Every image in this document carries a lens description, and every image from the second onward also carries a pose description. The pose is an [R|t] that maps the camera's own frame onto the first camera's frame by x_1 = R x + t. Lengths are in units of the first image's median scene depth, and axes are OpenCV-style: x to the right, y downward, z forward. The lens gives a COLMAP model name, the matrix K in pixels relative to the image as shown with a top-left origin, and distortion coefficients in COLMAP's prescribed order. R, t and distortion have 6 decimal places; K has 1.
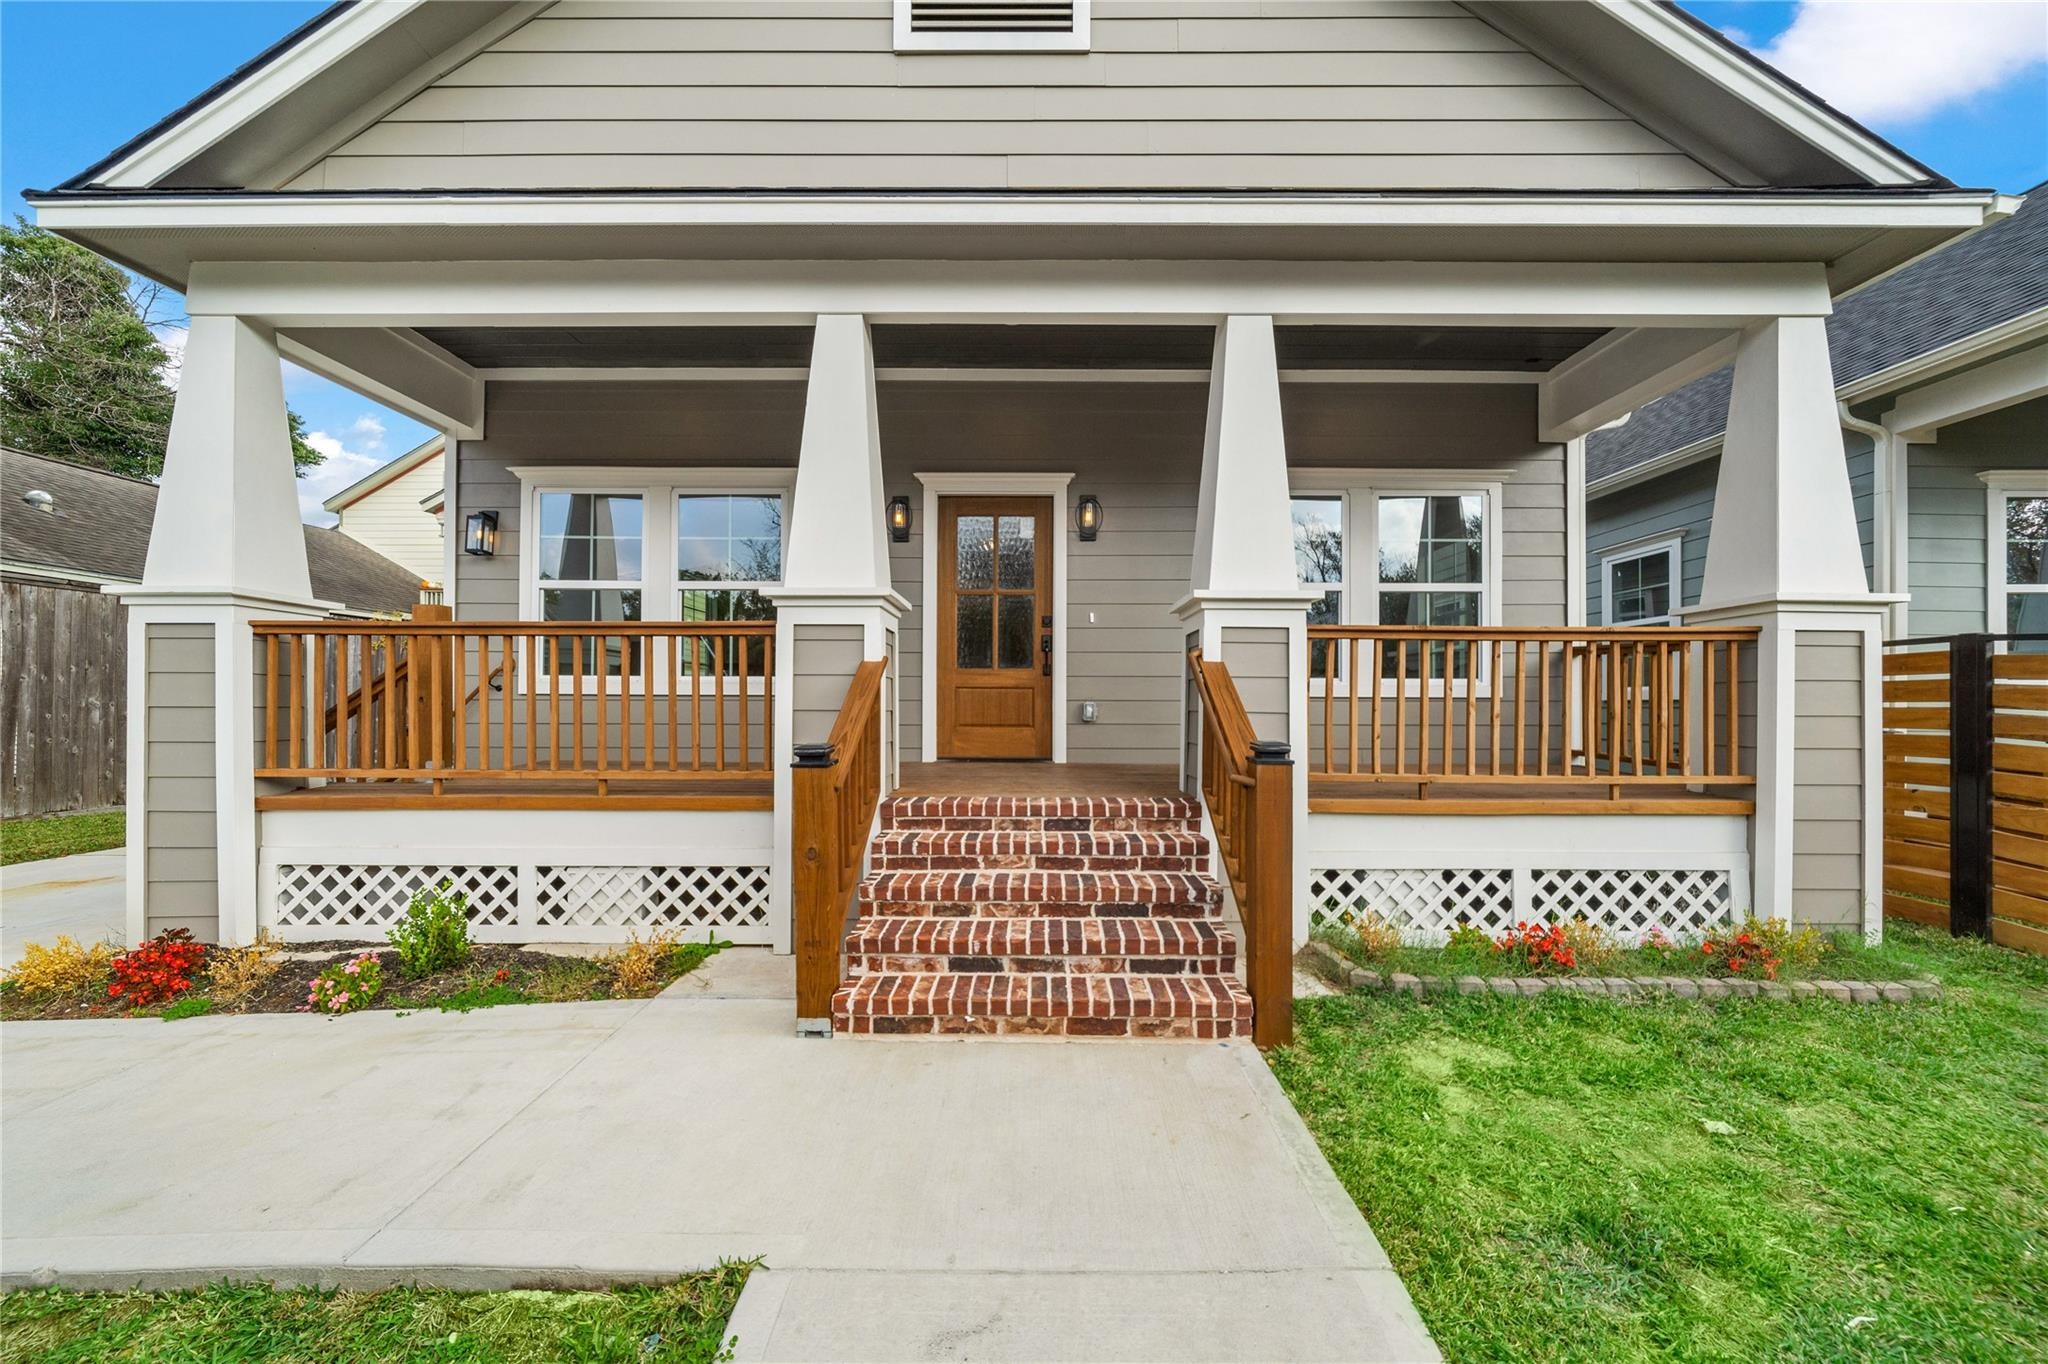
lens RADIAL K [[763.8, 0, 1022.0], [0, 763.8, 691.3], [0, 0, 1]] dist [-0.007235, 0.000903]
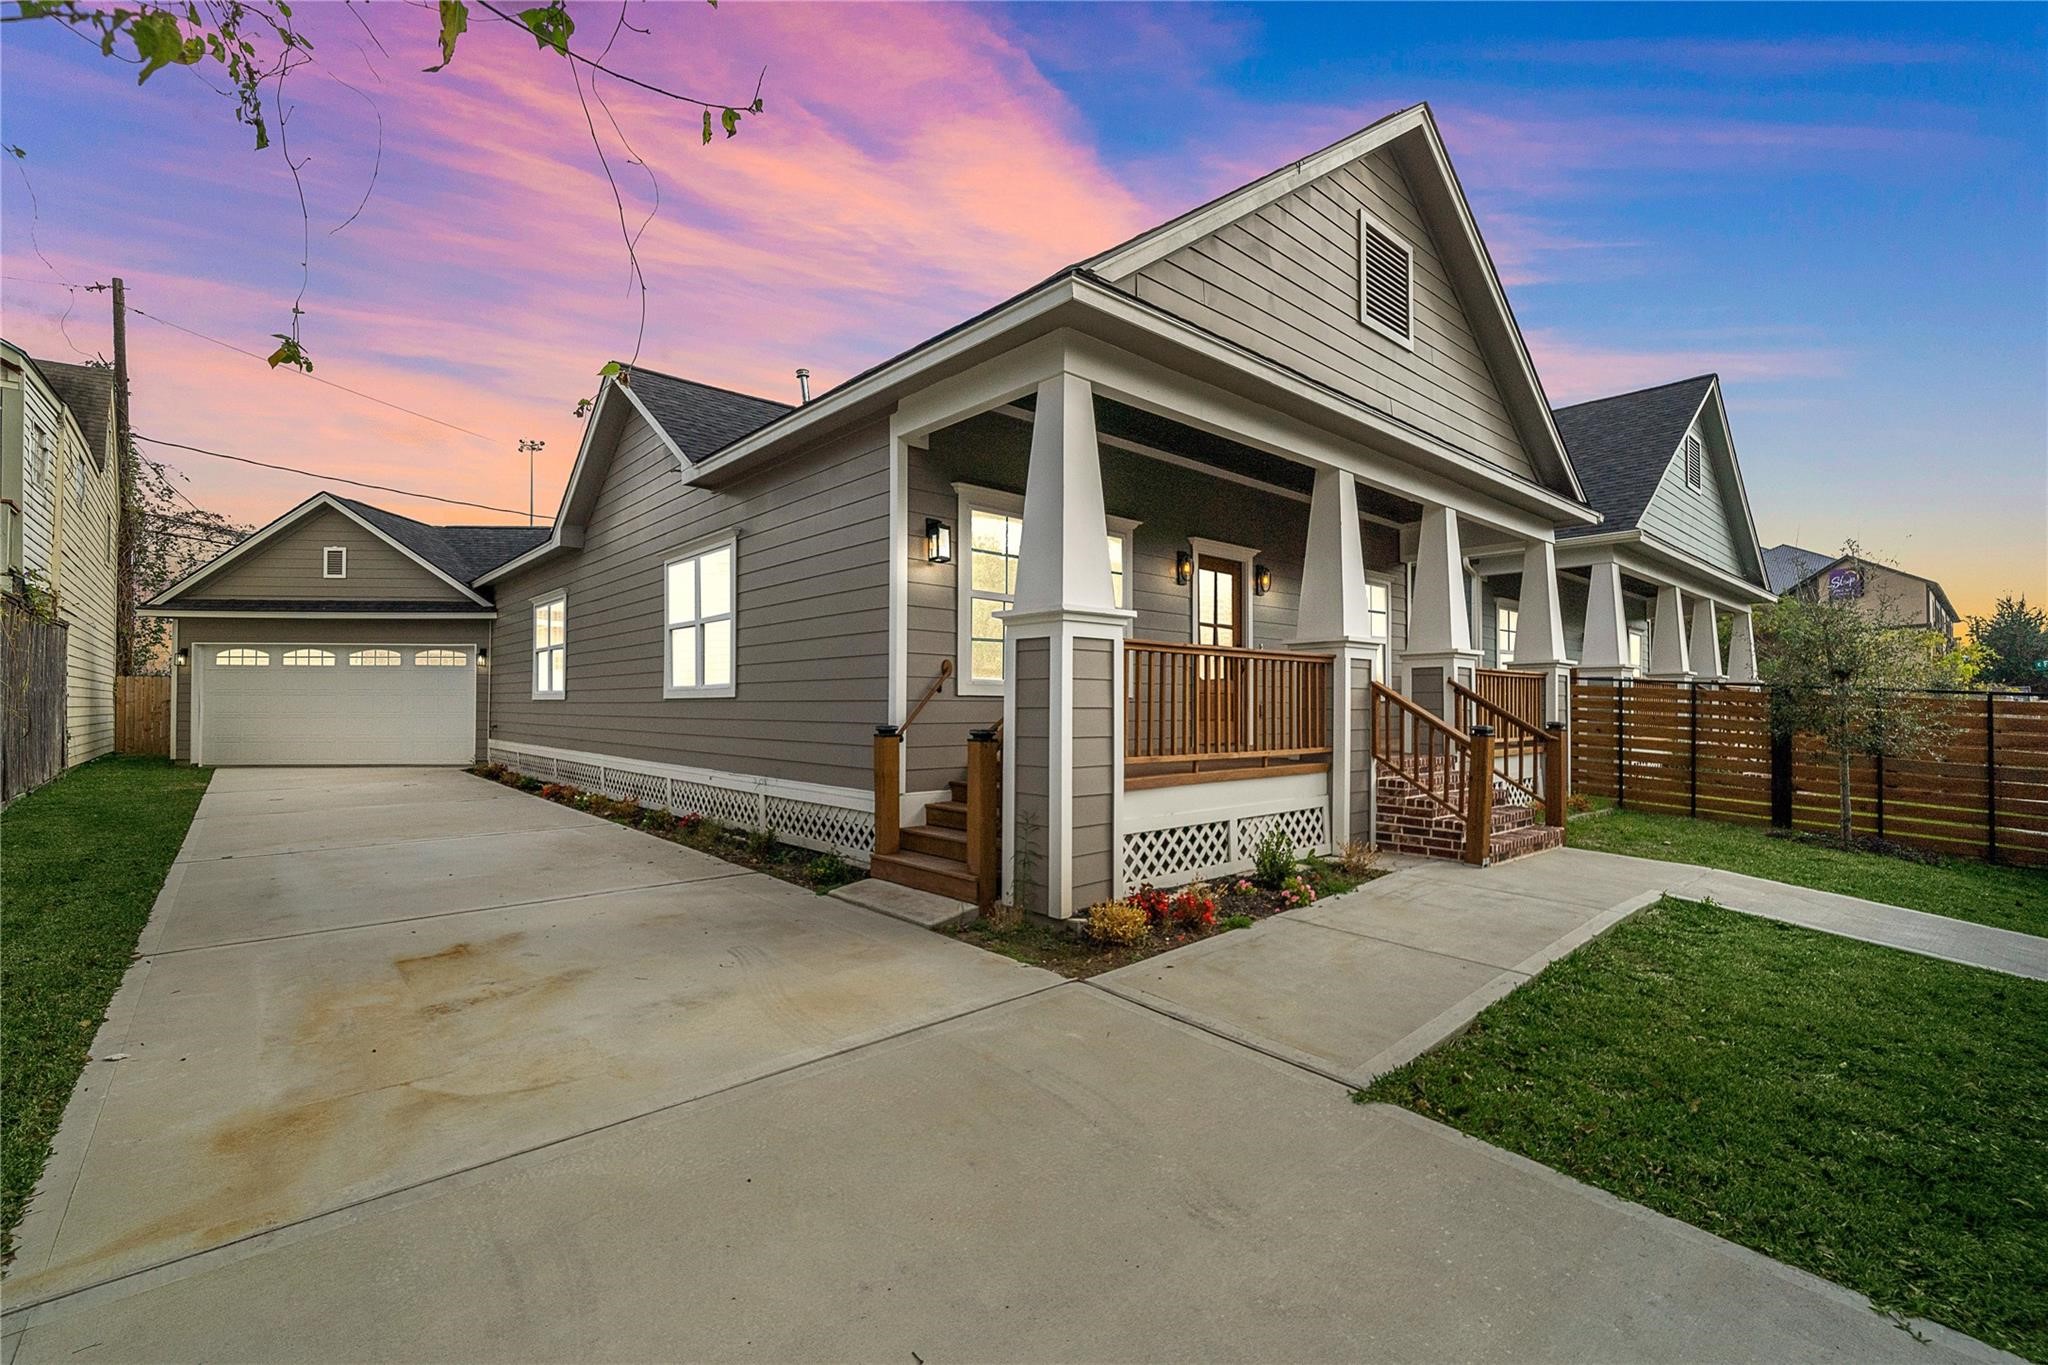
lens RADIAL K [[892.1, 0, 1037.0], [0, 892.1, 694.1], [0, 0, 1]] dist [-0.003866, -0.001017]
pose [[0.740177, 0.005889, 0.672386, -1.384426], [-0.010752, 0.999937, 0.003078, -0.006167], [-0.672326, -0.009508, 0.740194, 0.004454]]
